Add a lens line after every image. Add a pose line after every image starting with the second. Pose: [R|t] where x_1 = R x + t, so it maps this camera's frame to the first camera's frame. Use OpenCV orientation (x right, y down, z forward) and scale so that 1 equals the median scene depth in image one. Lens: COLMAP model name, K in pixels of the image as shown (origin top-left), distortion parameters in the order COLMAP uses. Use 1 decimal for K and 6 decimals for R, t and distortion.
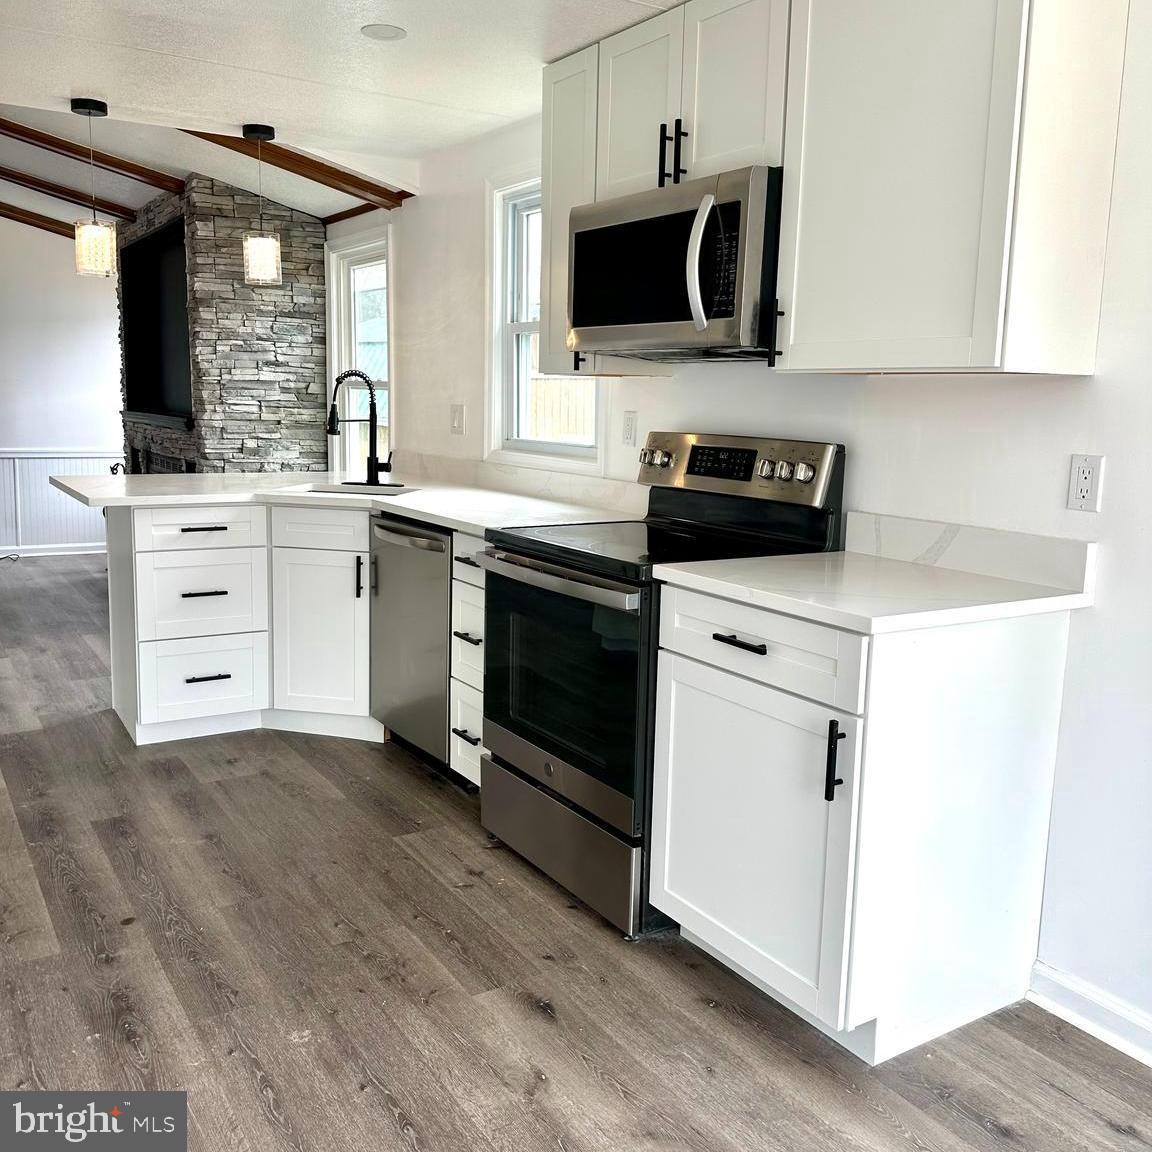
lens RADIAL K [[1088.5, 0, 578.5], [0, 1088.5, 574.4], [0, 0, 1]] dist [0.044191, 0.000000]
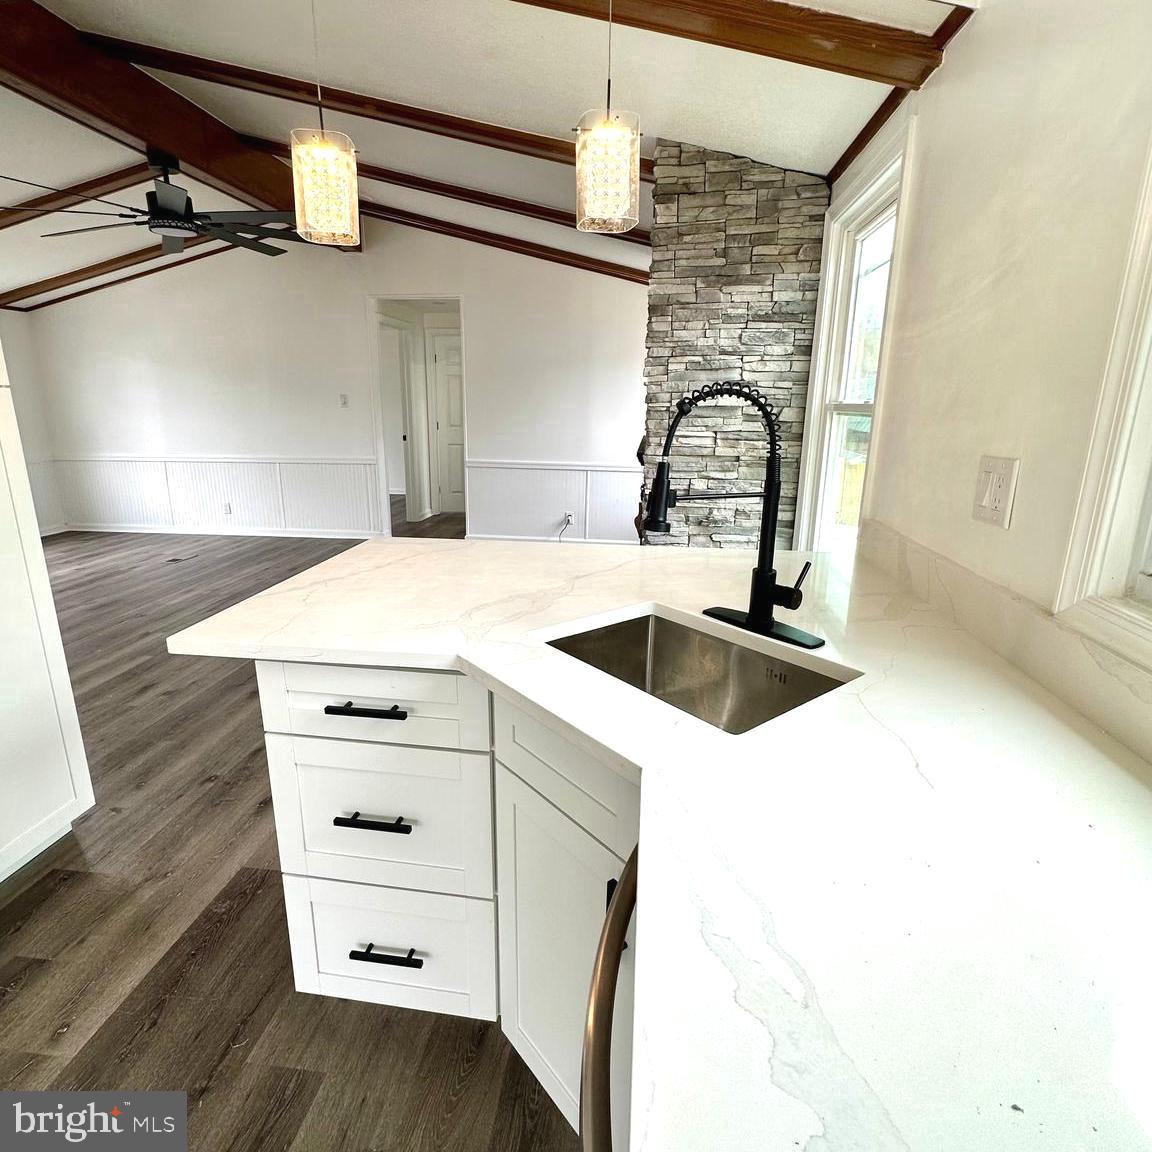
lens RADIAL K [[655.1, 0, 569.7], [0, 655.1, 581.8], [0, 0, 1]] dist [-0.002296, -0.000507]
pose [[0.773275, 0.147861, -0.616590, -0.060546], [-0.091931, 0.988300, 0.121706, -0.098574], [0.627371, -0.037429, 0.777821, 0.554762]]
